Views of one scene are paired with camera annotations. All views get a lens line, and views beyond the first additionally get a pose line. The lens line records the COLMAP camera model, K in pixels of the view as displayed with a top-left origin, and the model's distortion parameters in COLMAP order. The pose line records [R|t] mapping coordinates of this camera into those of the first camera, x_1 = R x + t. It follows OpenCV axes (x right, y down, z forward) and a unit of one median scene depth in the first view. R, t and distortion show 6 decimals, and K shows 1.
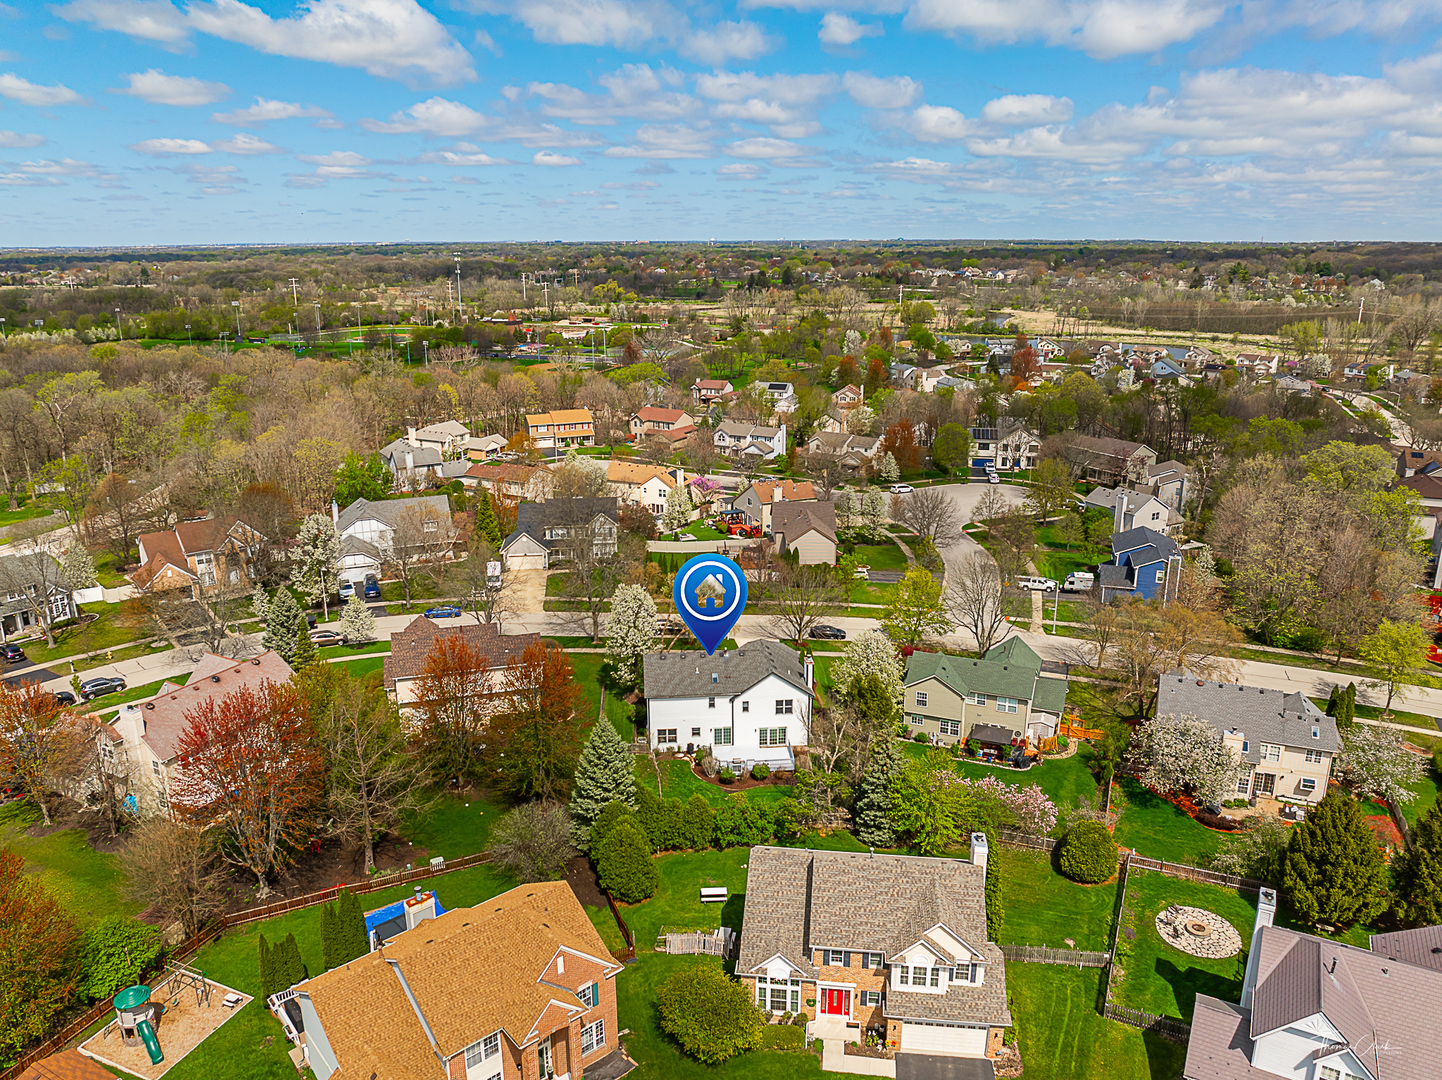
lens RADIAL K [[1033.5, 0, 690.5], [0, 1033.5, 510.3], [0, 0, 1]] dist [-0.055574, 0.023078]
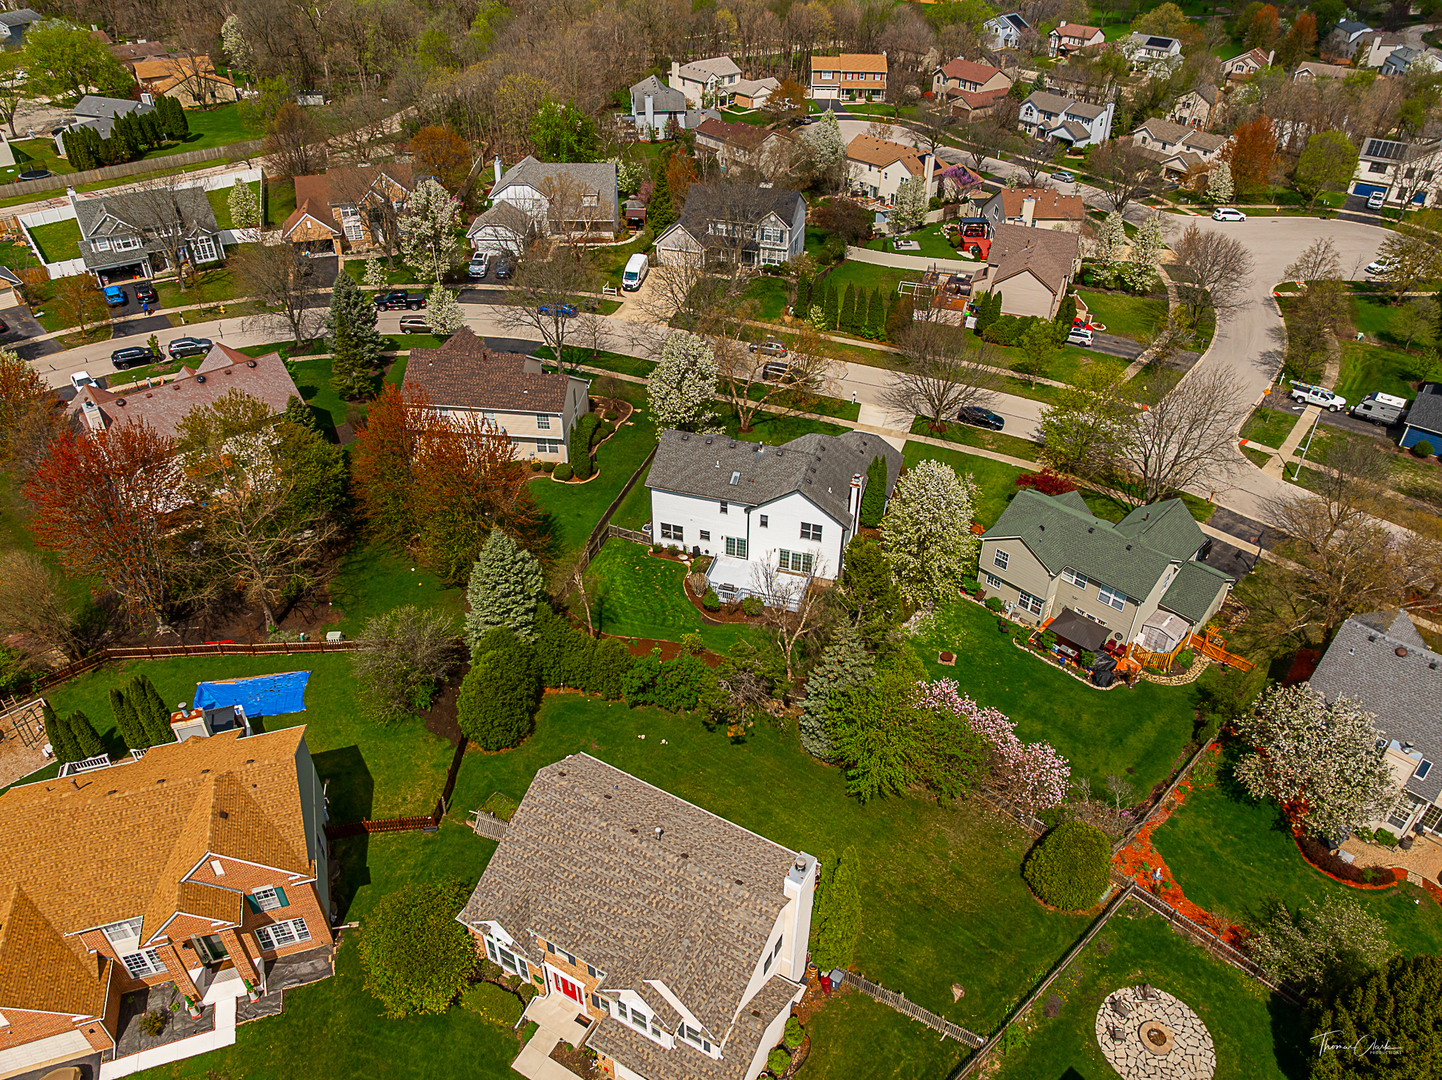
lens RADIAL K [[1033.5, 0, 690.5], [0, 1033.5, 510.3], [0, 0, 1]] dist [-0.055574, 0.023078]
pose [[0.928339, 0.220090, -0.299578, 0.180817], [-0.105051, 0.928368, 0.356507, -0.073466], [0.356582, -0.299489, 0.884961, 0.207253]]
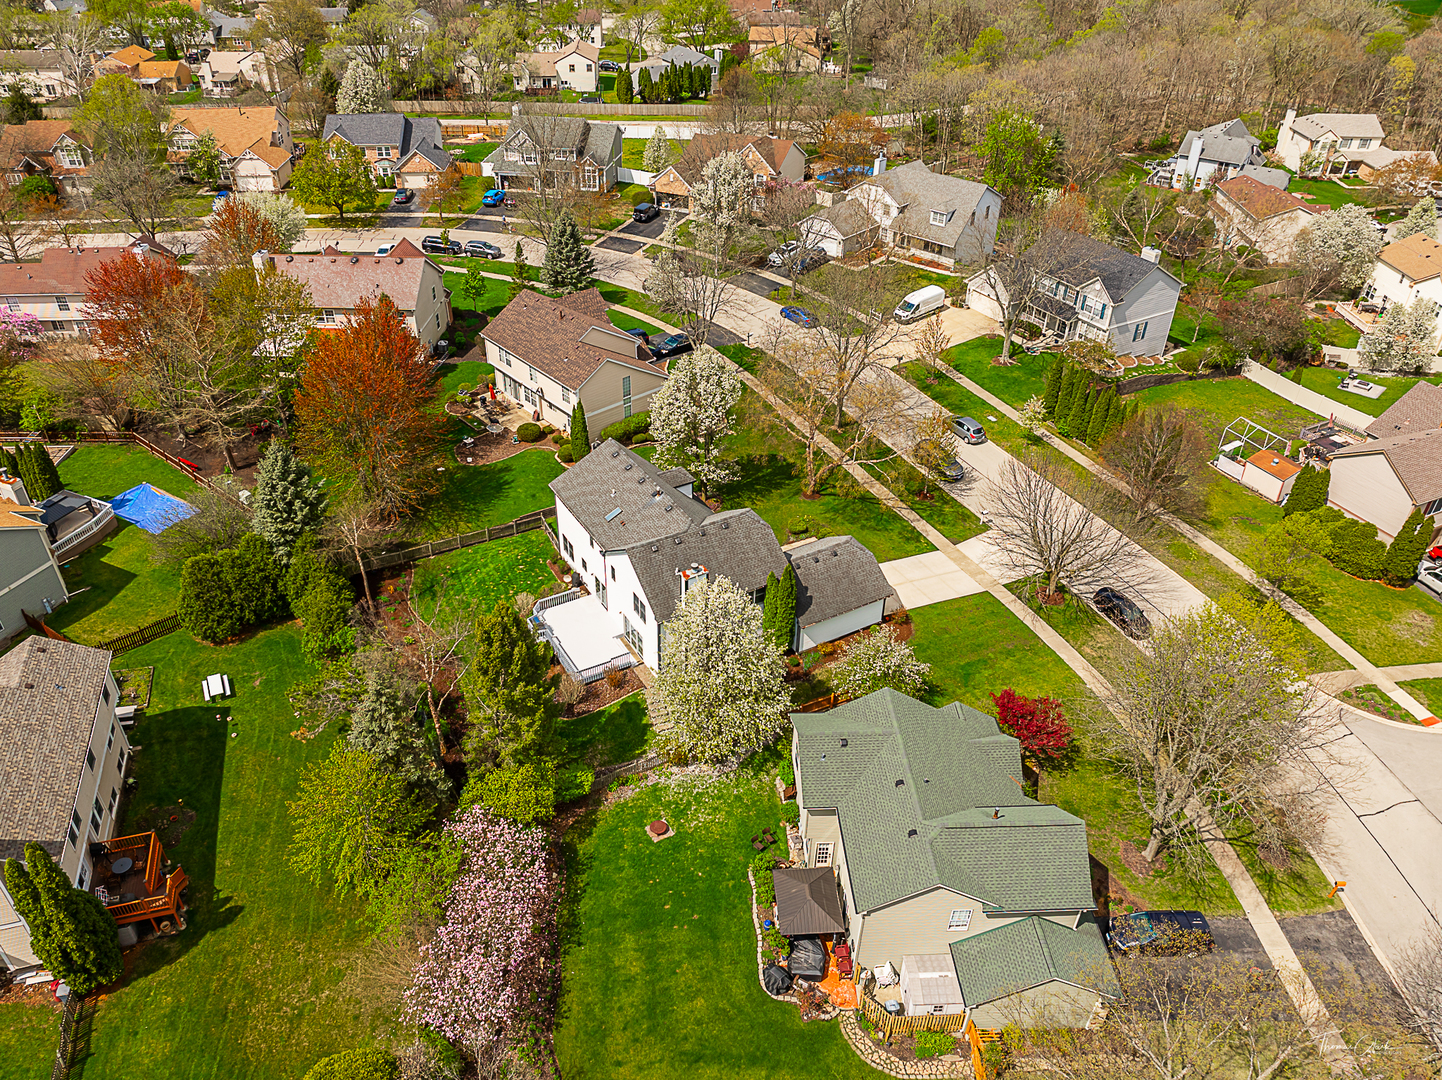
lens RADIAL K [[1033.5, 0, 690.5], [0, 1033.5, 510.3], [0, 0, 1]] dist [-0.055574, 0.023078]
pose [[0.422148, 0.509571, -0.749752, 0.435714], [-0.231328, 0.860232, 0.454410, -0.124667], [0.876515, -0.018389, 0.481024, 0.568611]]
